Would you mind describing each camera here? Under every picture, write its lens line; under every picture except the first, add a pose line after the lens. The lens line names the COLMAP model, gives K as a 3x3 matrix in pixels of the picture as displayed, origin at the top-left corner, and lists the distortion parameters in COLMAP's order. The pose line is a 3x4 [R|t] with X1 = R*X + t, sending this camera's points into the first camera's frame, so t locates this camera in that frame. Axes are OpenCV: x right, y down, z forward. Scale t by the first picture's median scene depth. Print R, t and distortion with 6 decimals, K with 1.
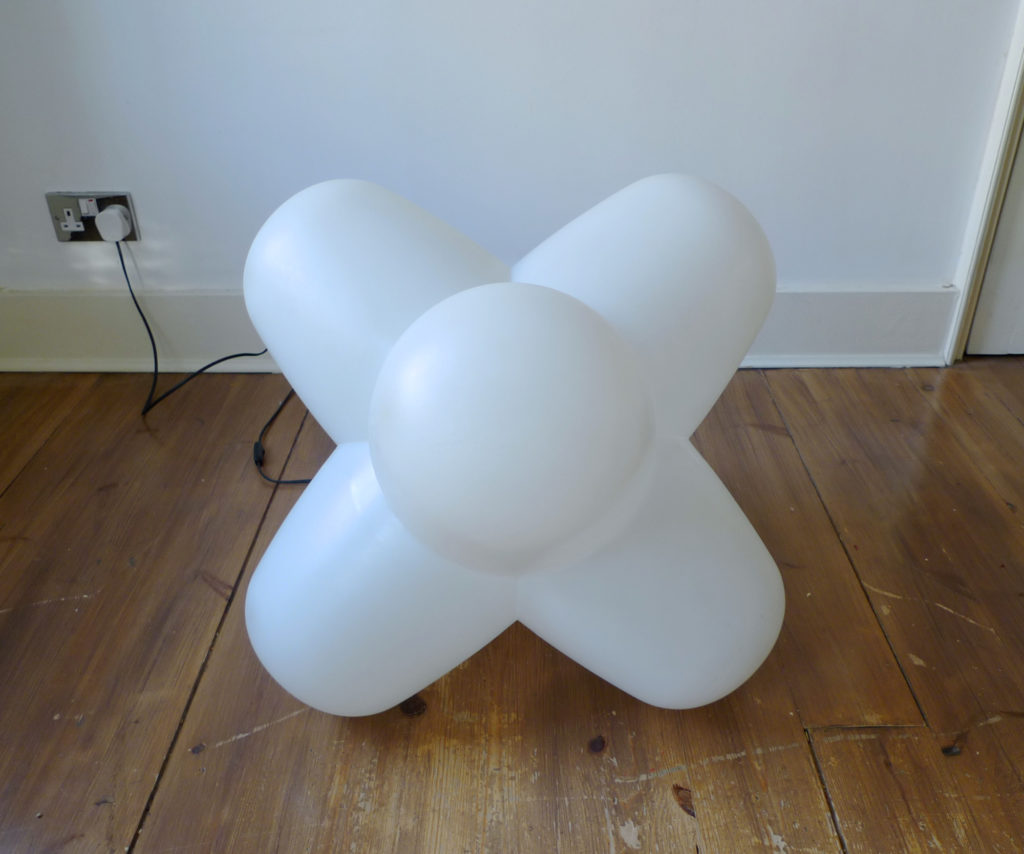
lens RADIAL K [[876.2, 0, 520.2], [0, 876.2, 428.4], [0, 0, 1]] dist [-0.028089, -0.005608]
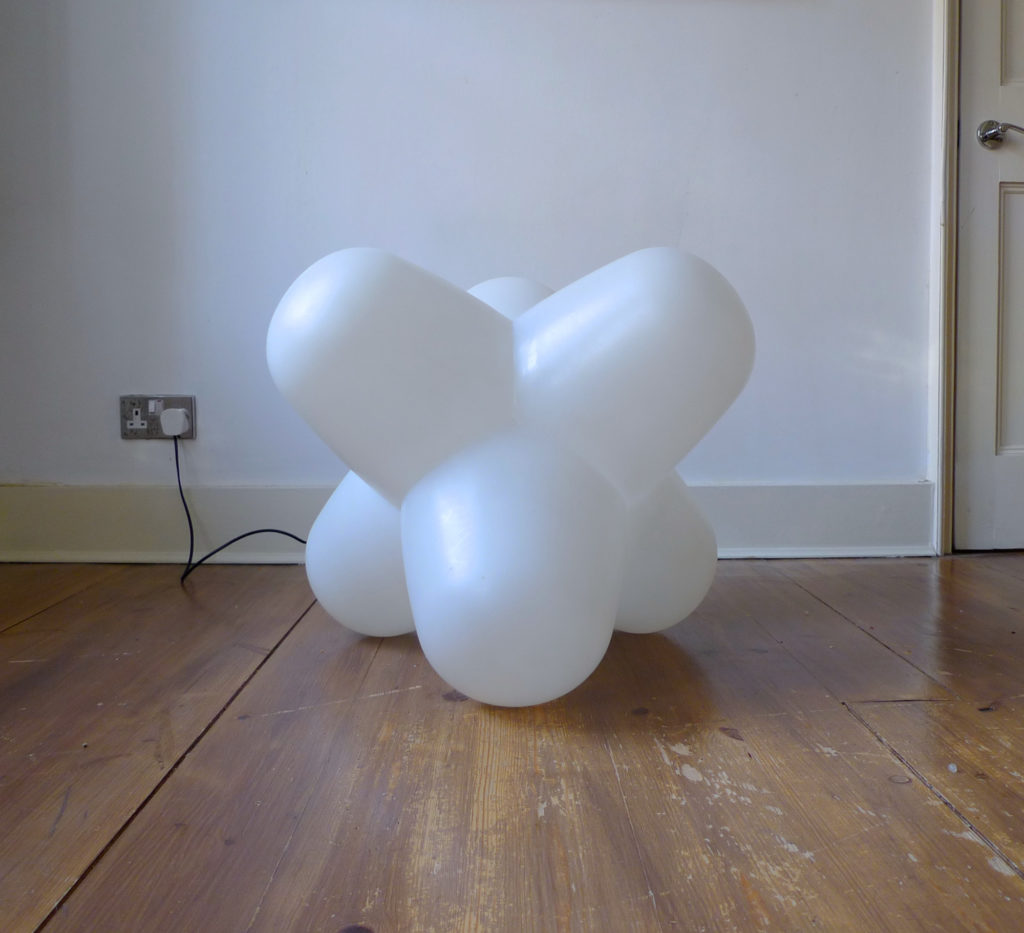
lens RADIAL K [[941.6, 0, 509.5], [0, 941.6, 461.6], [0, 0, 1]] dist [-0.030187, 0.000000]
pose [[0.999913, 0.007416, 0.010884, -0.078618], [-0.001581, 0.888039, -0.459764, 0.610517], [-0.013075, 0.459707, 0.887974, -0.102020]]
